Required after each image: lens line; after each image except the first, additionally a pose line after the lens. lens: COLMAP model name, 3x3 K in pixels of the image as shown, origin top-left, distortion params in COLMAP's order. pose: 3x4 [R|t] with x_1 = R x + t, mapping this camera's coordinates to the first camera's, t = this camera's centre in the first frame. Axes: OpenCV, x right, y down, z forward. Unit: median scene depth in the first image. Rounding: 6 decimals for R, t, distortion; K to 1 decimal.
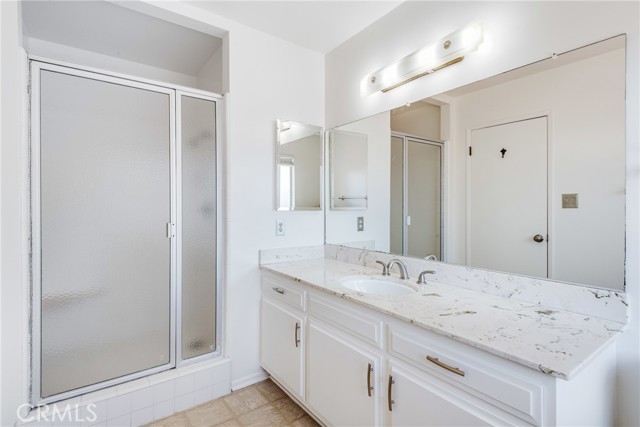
lens RADIAL K [[300.3, 0, 322.8], [0, 300.3, 204.6], [0, 0, 1]] dist [0.000736, -0.000372]
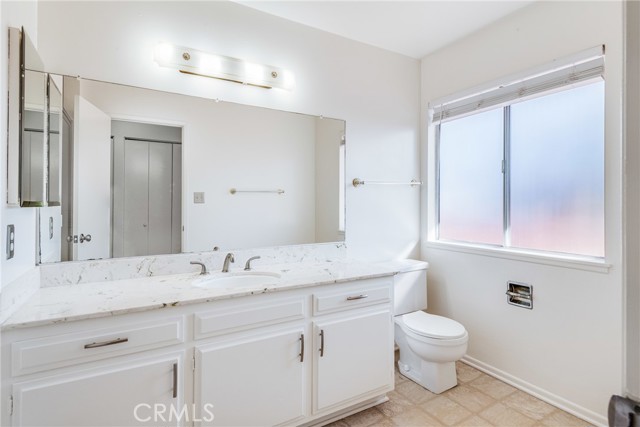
lens RADIAL K [[300.3, 0, 322.8], [0, 300.3, 204.6], [0, 0, 1]] dist [0.000736, -0.000372]
pose [[0.155895, -0.006069, 0.987755, -0.808168], [-0.007723, 0.999943, 0.007362, 0.008310], [-0.987743, -0.008777, 0.155839, 0.600984]]
